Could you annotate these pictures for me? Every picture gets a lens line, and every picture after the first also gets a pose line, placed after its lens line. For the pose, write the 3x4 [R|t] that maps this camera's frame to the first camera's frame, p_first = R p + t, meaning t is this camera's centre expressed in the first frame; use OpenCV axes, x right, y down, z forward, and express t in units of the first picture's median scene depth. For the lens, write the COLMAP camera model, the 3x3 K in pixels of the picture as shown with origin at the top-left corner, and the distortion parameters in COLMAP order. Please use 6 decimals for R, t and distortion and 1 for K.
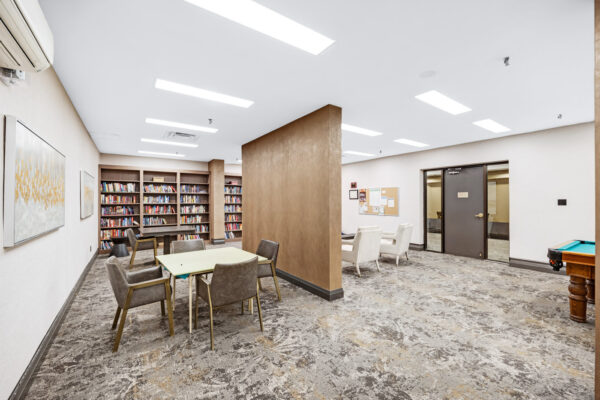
lens RADIAL K [[244.8, 0, 294.6], [0, 244.8, 203.8], [0, 0, 1]] dist [-0.008387, -0.004620]
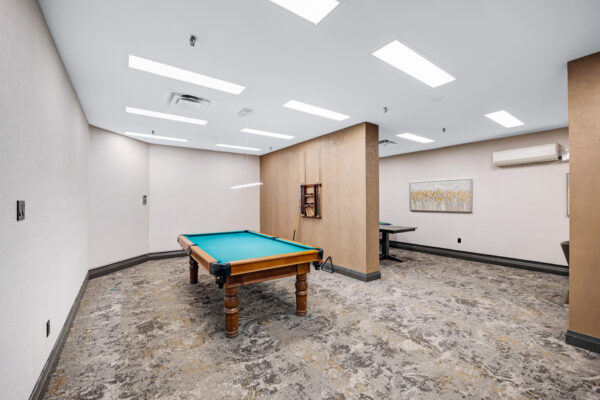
lens RADIAL K [[244.8, 0, 301.0], [0, 244.8, 200.3], [0, 0, 1]] dist [-0.008387, -0.004620]
pose [[-0.999502, 0.010641, -0.029707, 1.136300], [0.010580, 0.999942, 0.002198, -0.028228], [0.029729, 0.001883, -0.999556, 1.967207]]
